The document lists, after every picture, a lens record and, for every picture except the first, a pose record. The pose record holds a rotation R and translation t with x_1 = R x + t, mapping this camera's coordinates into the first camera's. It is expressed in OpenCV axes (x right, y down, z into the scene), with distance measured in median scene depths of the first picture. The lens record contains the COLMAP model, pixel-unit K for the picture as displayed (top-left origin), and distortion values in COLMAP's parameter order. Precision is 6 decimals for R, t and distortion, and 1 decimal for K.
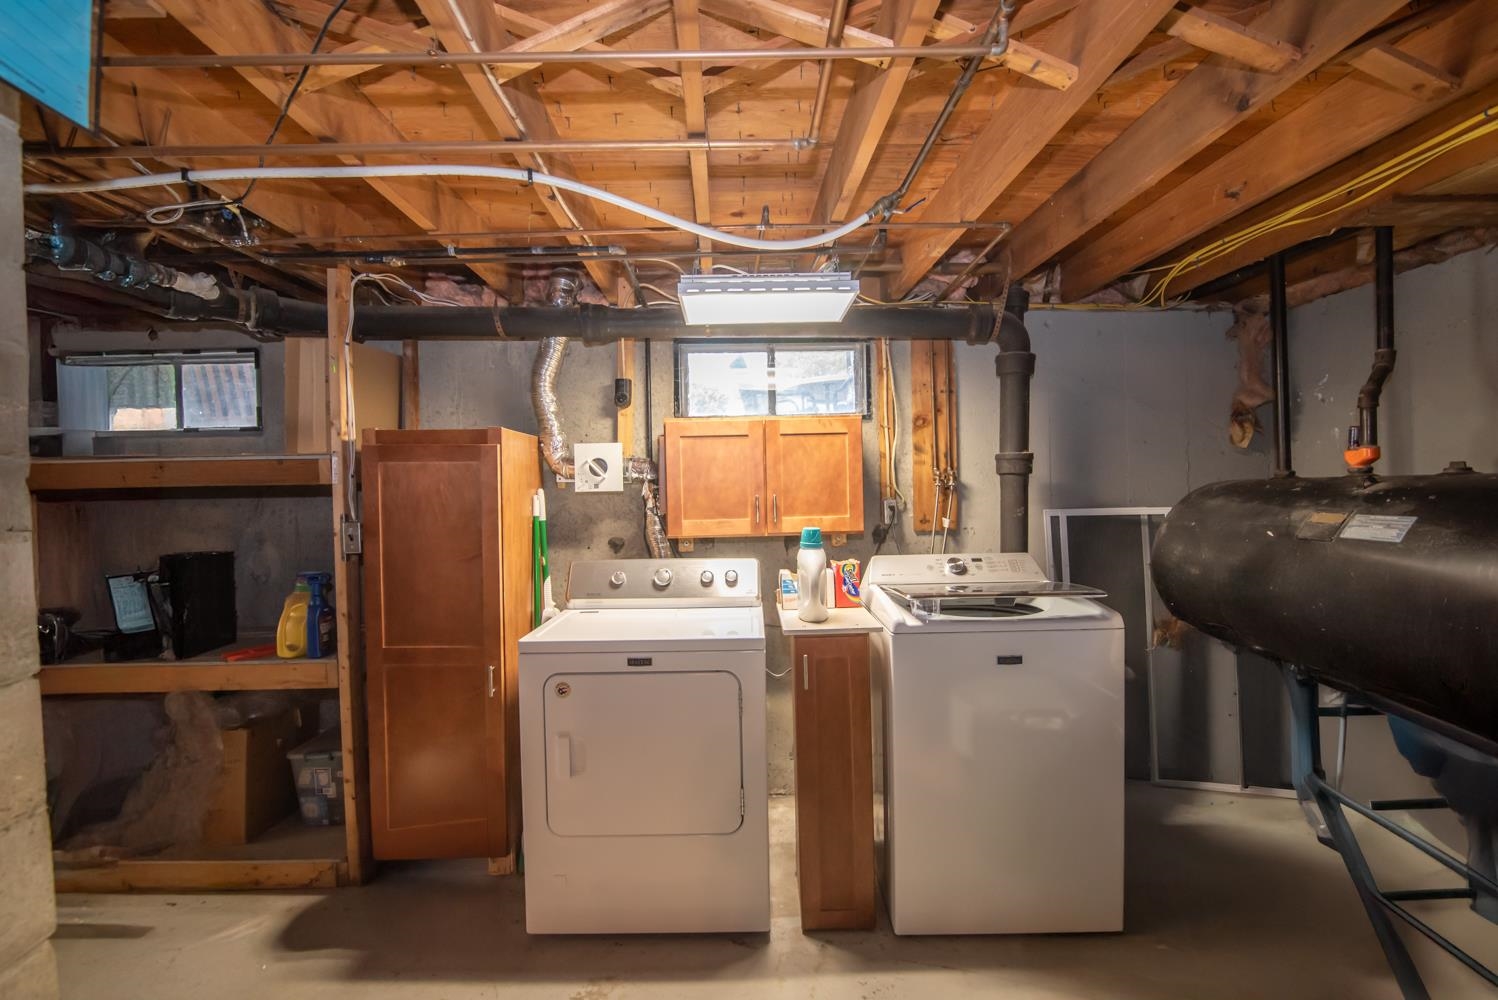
lens RADIAL K [[701.3, 0, 745.4], [0, 701.3, 503.3], [0, 0, 1]] dist [-0.014714, 0.000309]
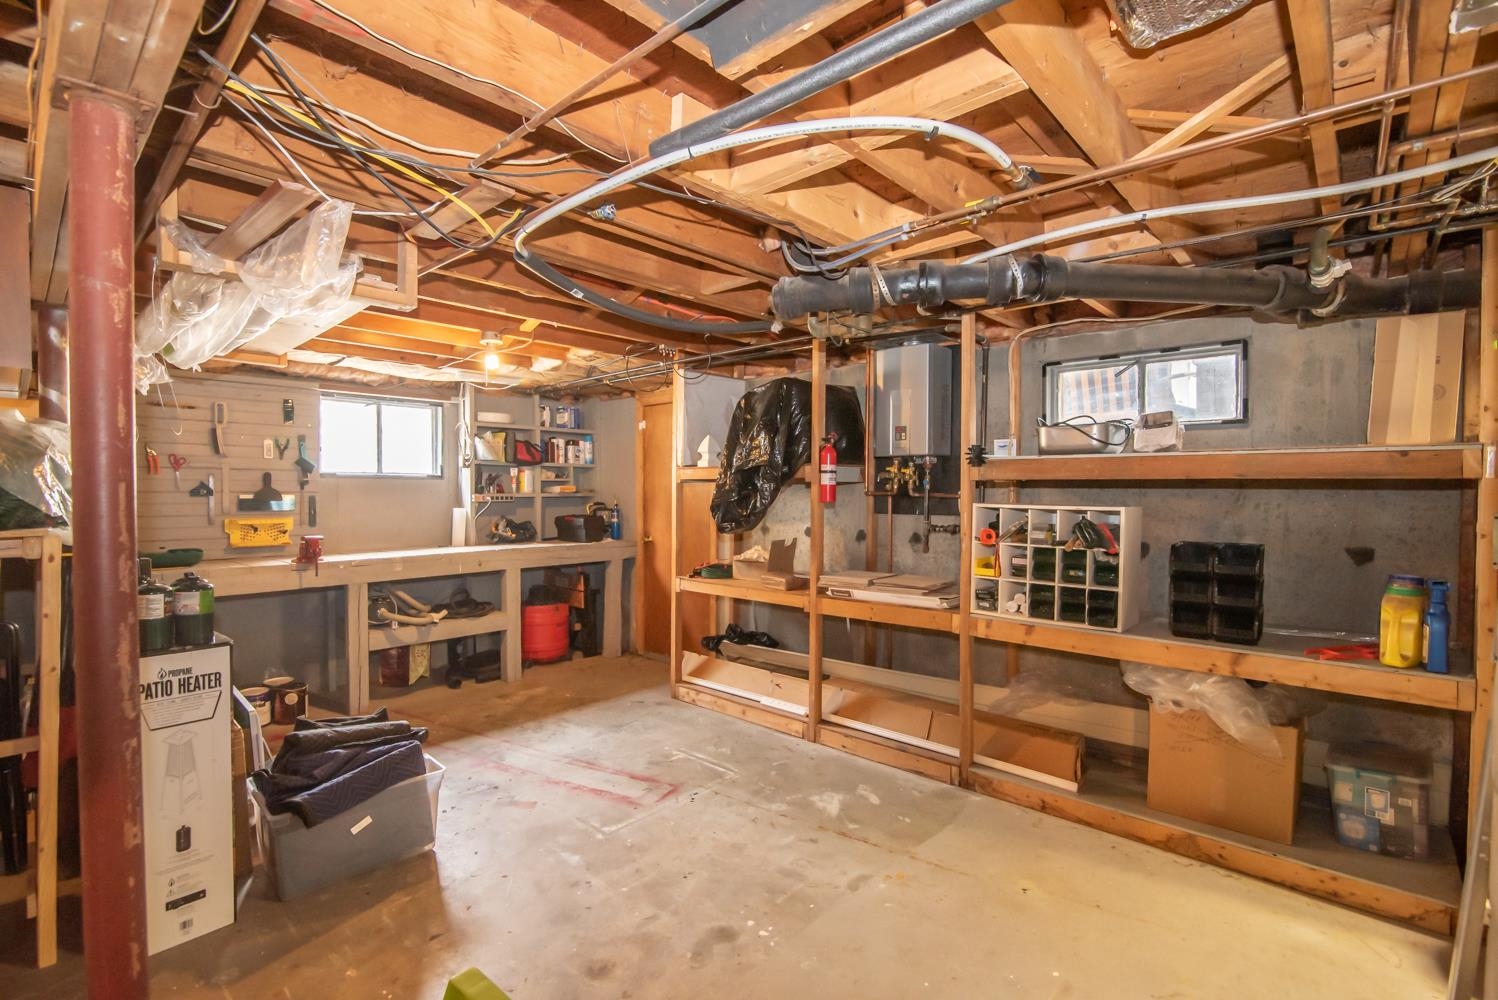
lens RADIAL K [[701.3, 0, 745.4], [0, 701.3, 503.3], [0, 0, 1]] dist [-0.014714, 0.000309]
pose [[0.721866, 0.036242, -0.691083, -0.537763], [-0.030623, 0.999322, 0.020419, 0.011726], [0.691355, 0.006424, 0.722487, -0.207836]]
